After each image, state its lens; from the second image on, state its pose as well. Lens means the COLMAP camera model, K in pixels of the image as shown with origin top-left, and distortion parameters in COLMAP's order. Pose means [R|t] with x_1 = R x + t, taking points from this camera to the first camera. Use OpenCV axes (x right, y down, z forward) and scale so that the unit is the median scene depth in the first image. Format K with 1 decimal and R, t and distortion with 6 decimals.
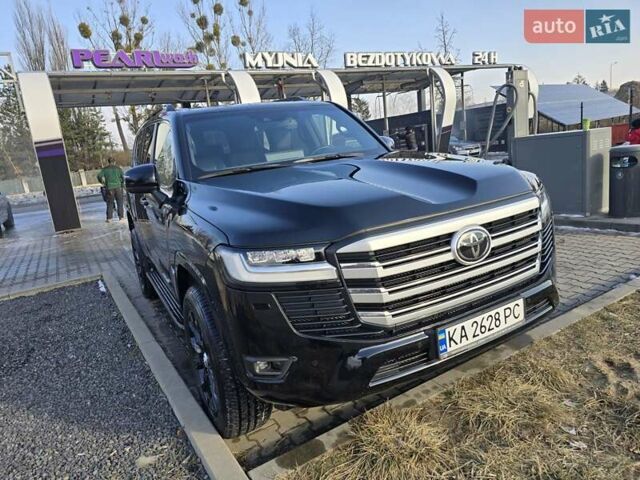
lens RADIAL K [[424.4, 0, 314.2], [0, 424.4, 235.1], [0, 0, 1]] dist [0.053905, -0.042731]
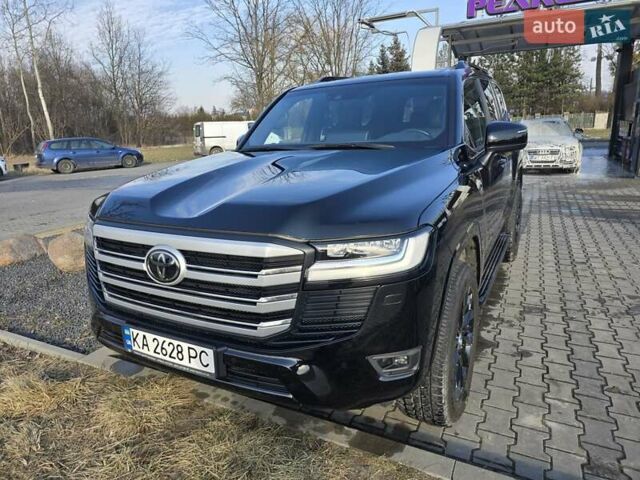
lens RADIAL K [[424.4, 0, 314.2], [0, 424.4, 235.1], [0, 0, 1]] dist [0.053905, -0.042731]
pose [[0.540830, 0.298578, -0.786355, 0.174547], [-0.195410, 0.953899, 0.227798, -0.044403], [0.818119, 0.030462, 0.574242, 0.097901]]
